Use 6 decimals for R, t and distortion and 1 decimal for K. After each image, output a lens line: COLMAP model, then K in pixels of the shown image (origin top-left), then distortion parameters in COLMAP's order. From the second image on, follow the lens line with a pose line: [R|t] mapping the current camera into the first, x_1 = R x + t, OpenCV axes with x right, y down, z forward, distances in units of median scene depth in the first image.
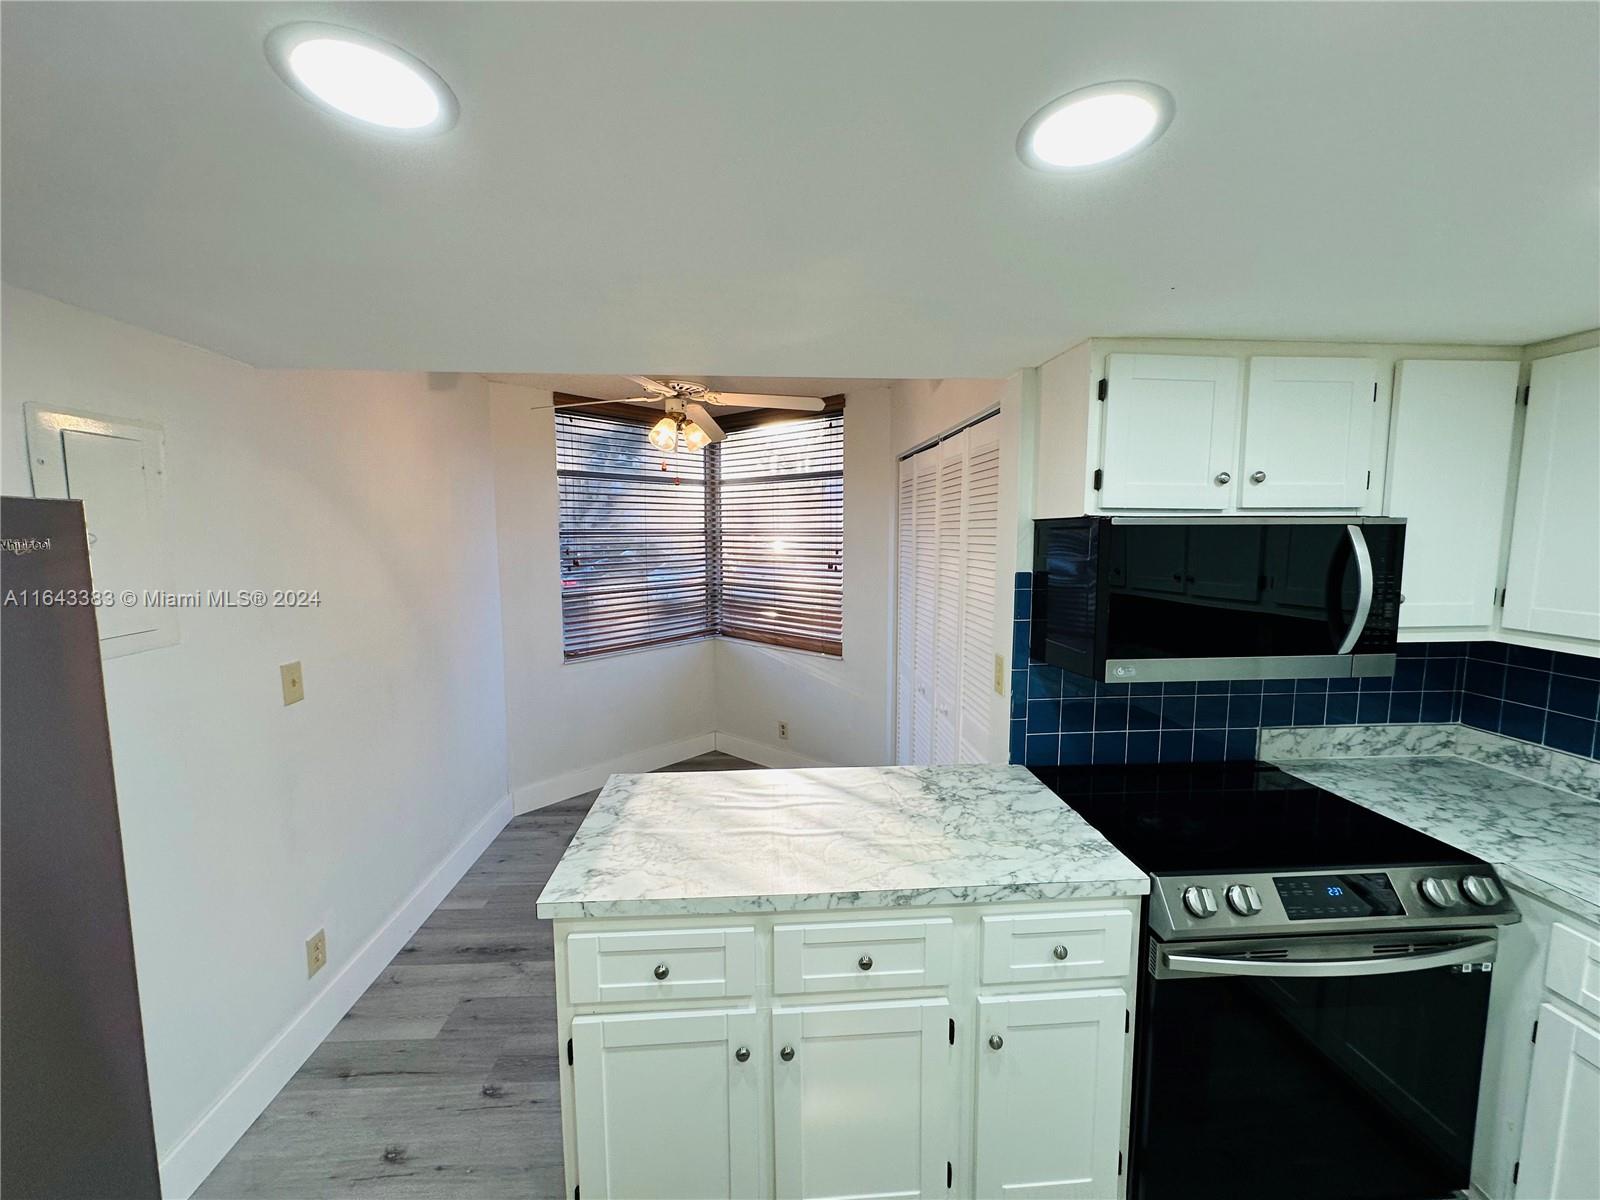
lens RADIAL K [[645.5, 0, 800.9], [0, 645.5, 599.4], [0, 0, 1]] dist [-0.003524, 0.001350]
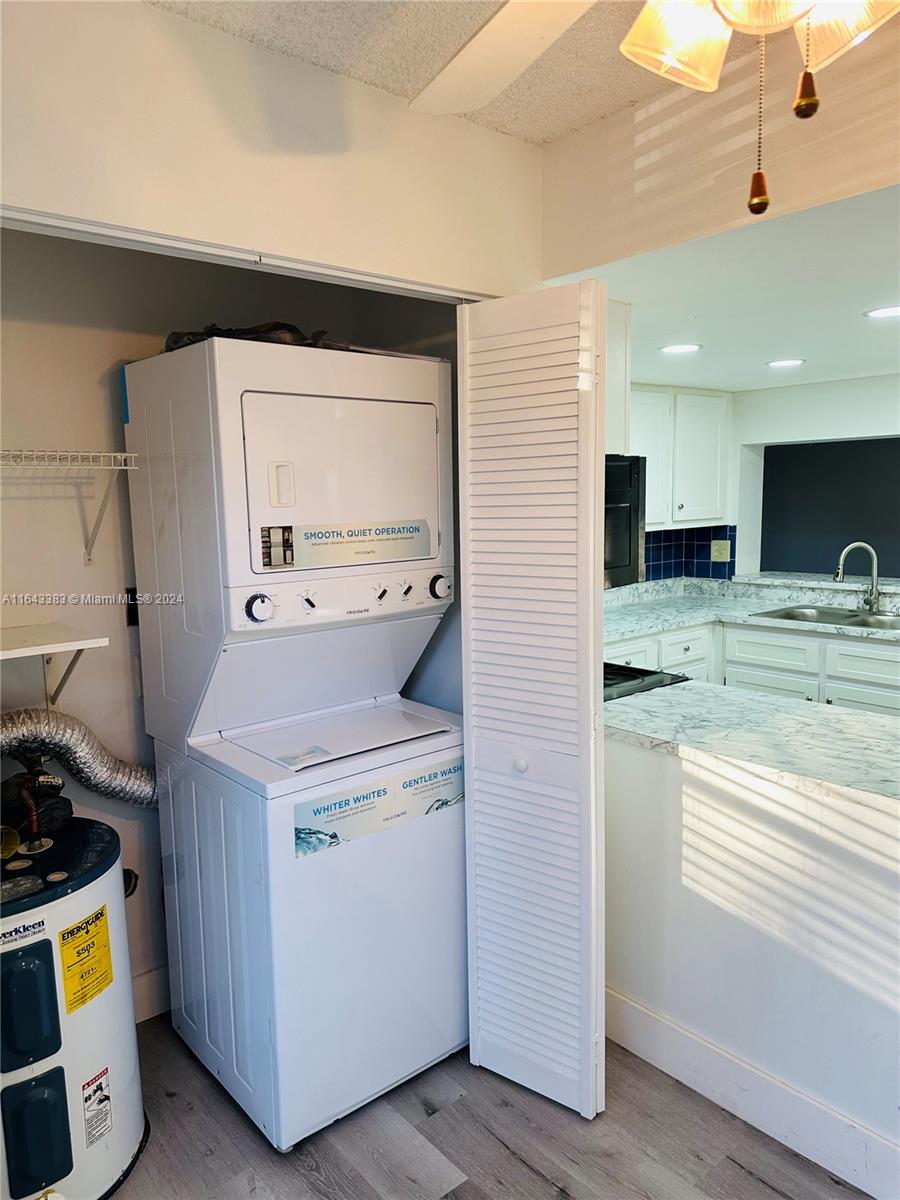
lens RADIAL K [[829.9, 0, 447.7], [0, 829.9, 611.4], [0, 0, 1]] dist [0.059507, -0.021508]
pose [[-0.587794, -0.098598, 0.802980, -0.419534], [0.105557, 0.974714, 0.196955, -0.119995], [-0.802095, 0.200529, -0.562523, 1.424101]]
